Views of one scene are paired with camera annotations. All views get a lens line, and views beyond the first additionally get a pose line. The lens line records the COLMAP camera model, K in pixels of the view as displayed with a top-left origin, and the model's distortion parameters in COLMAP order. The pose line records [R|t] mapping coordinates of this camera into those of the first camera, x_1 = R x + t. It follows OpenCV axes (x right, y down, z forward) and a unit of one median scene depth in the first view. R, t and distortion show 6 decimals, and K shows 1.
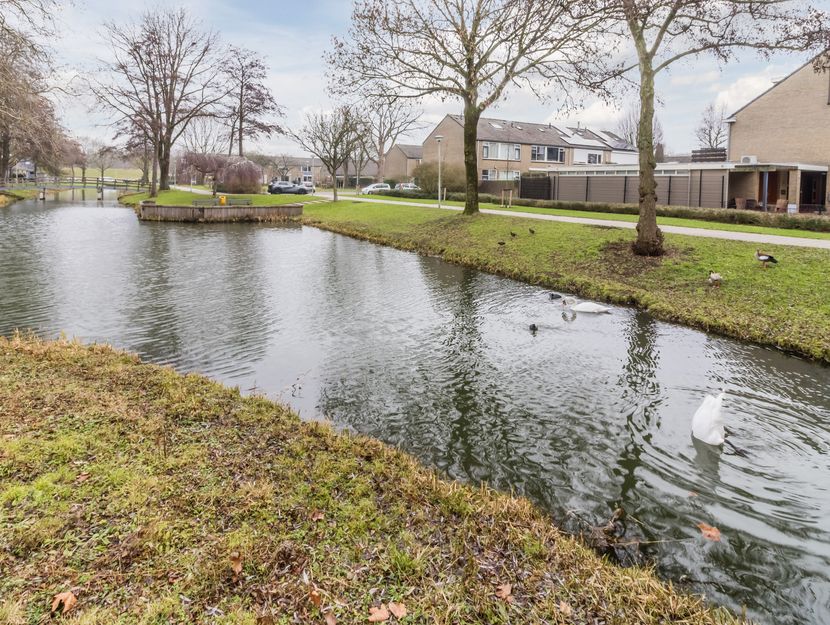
lens RADIAL K [[453.8, 0, 415.0], [0, 453.8, 312.5], [0, 0, 1]] dist [-0.000859, 0.000137]
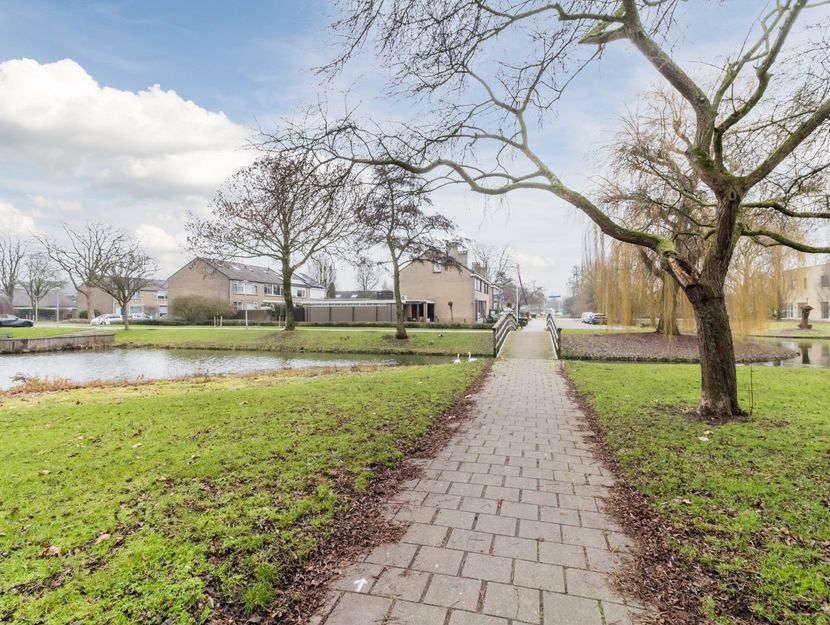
lens RADIAL K [[453.8, 0, 415.0], [0, 453.8, 312.5], [0, 0, 1]] dist [-0.000859, 0.000137]
pose [[0.718616, -0.015950, 0.695224, -0.547650], [0.197180, 0.963380, -0.181712, 0.072452], [-0.666867, 0.267665, 0.695445, -0.319635]]
